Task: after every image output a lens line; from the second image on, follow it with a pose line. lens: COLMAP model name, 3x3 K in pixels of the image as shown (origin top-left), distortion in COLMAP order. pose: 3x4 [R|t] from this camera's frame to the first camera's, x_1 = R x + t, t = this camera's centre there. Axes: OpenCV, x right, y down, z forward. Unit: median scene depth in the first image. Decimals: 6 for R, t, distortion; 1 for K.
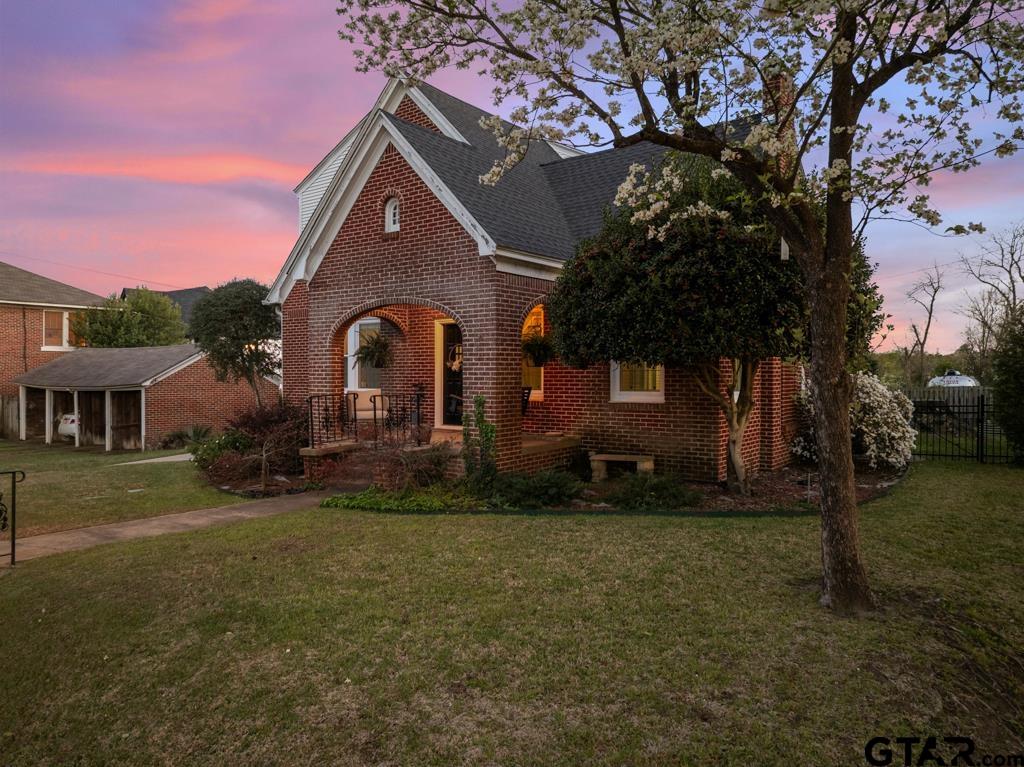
lens RADIAL K [[801.0, 0, 595.9], [0, 801.0, 363.7], [0, 0, 1]] dist [-0.031701, -0.006004]
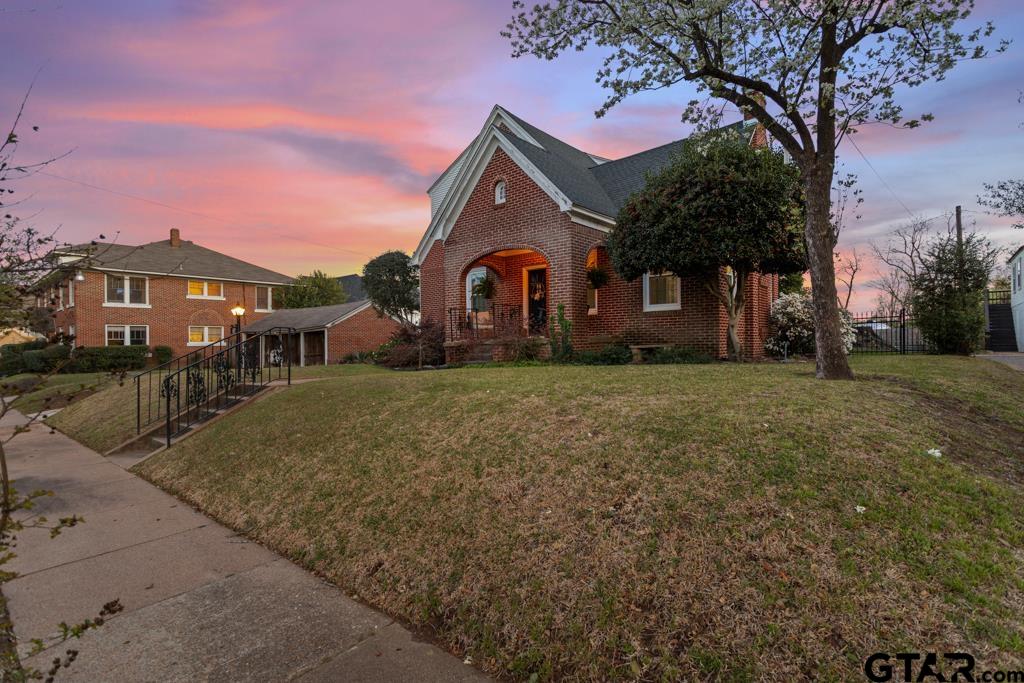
lens RADIAL K [[549.3, 0, 552.9], [0, 549.3, 340.7], [0, 0, 1]] dist [0.003577, 0.001497]
pose [[0.996426, -0.007961, -0.084098, -0.067737], [0.007131, 0.999923, -0.010165, 0.116042], [0.084172, 0.009529, 0.996406, -0.053312]]
